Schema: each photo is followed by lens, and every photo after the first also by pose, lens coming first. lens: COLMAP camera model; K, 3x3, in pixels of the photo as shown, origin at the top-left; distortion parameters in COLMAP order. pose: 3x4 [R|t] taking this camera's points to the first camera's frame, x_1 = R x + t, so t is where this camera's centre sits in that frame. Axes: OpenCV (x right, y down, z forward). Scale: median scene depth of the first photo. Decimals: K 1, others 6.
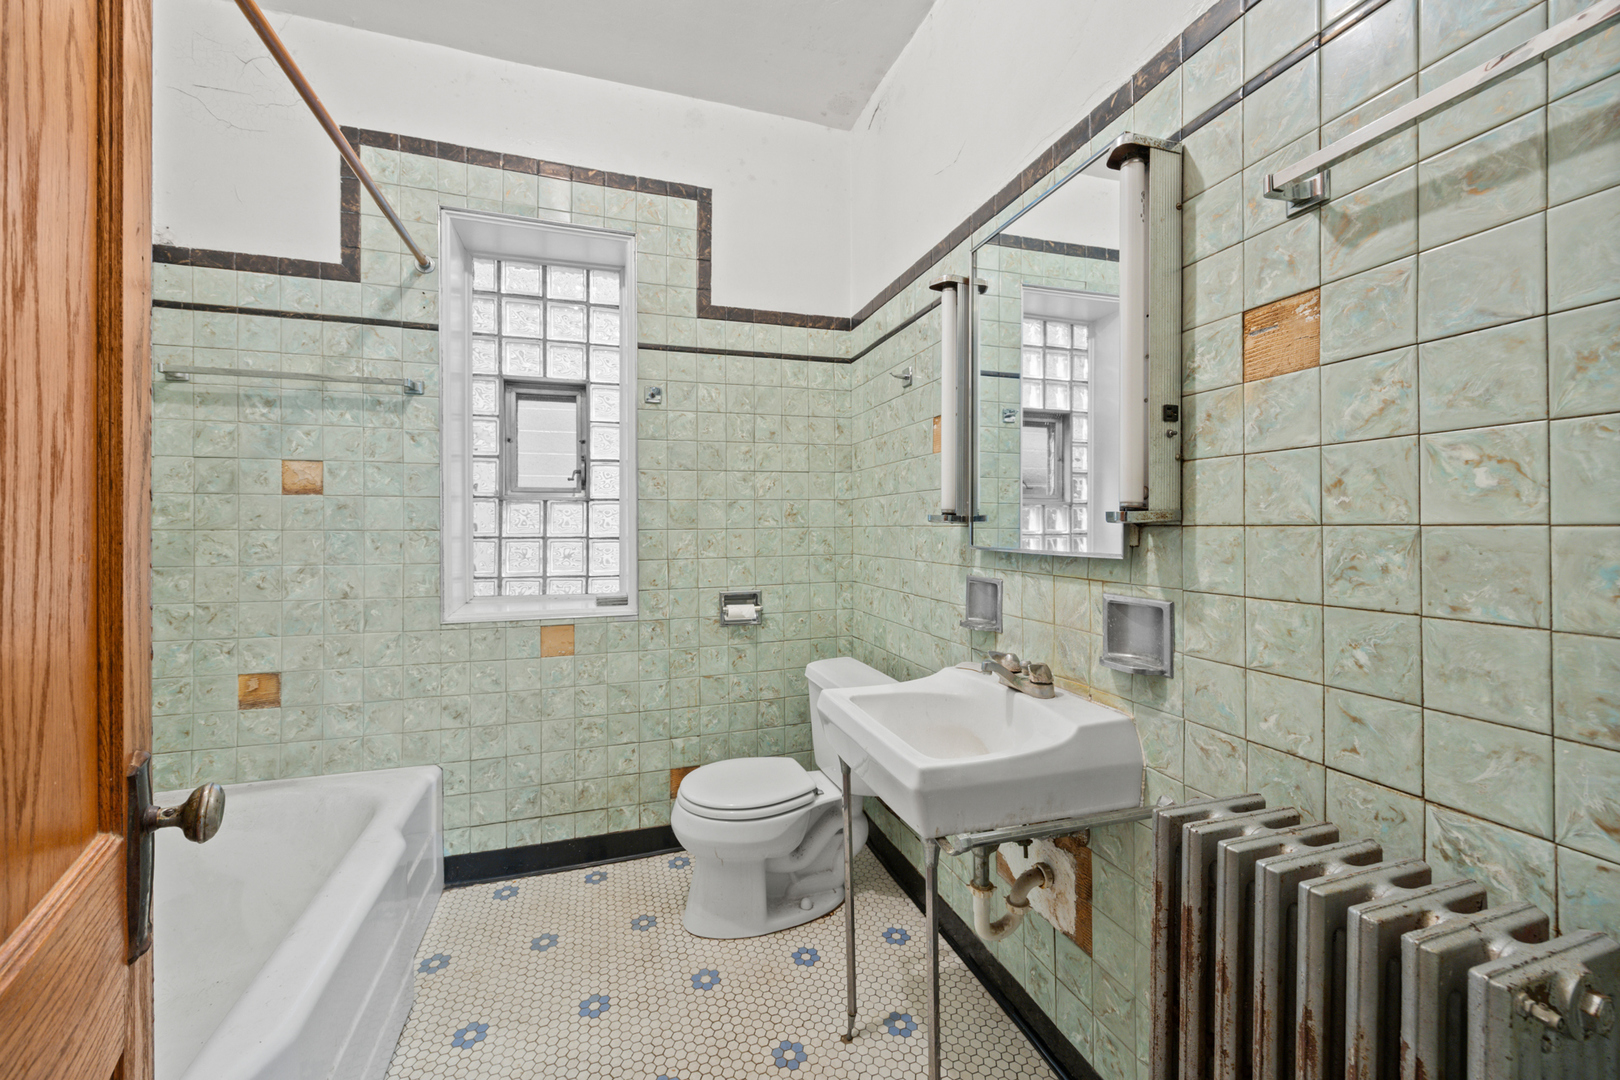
lens RADIAL K [[625.6, 0, 806.6], [0, 625.6, 532.1], [0, 0, 1]] dist [-0.008794, -0.000027]
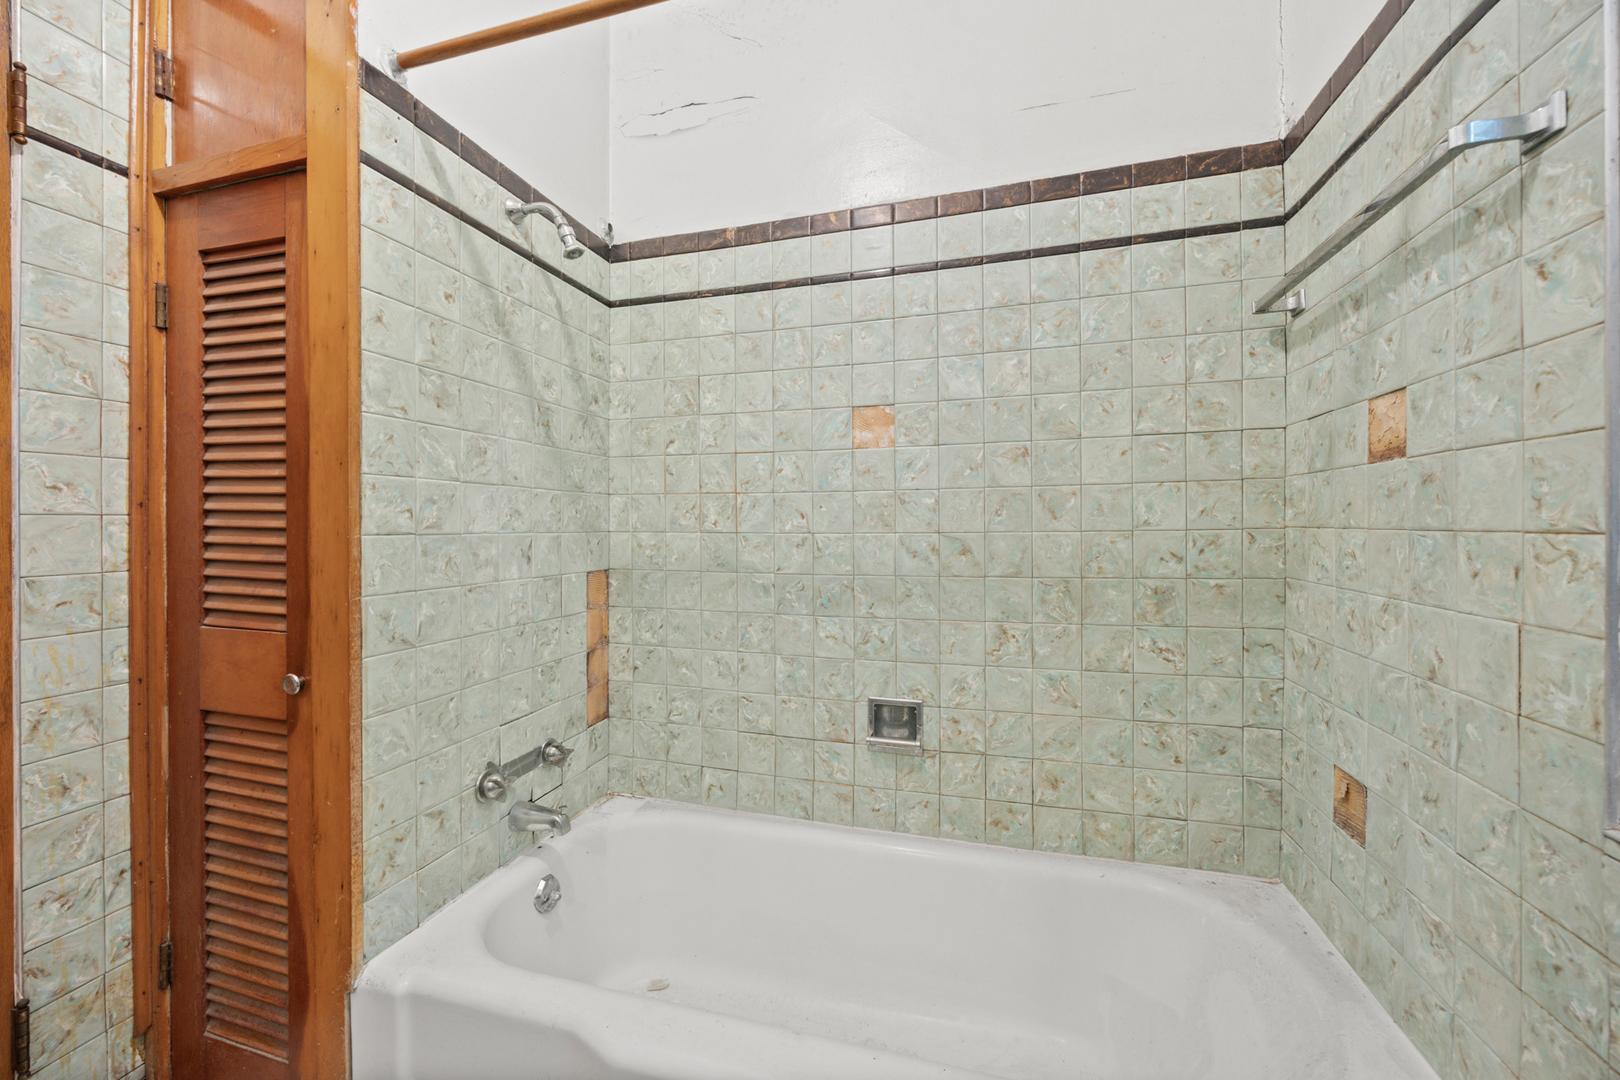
lens RADIAL K [[625.6, 0, 809.4], [0, 625.6, 529.7], [0, 0, 1]] dist [-0.008794, -0.000027]
pose [[-0.560133, 0.007943, -0.828364, -0.112068], [-0.005082, 0.999902, 0.013024, -0.006884], [0.828387, 0.011505, -0.560038, 0.865748]]
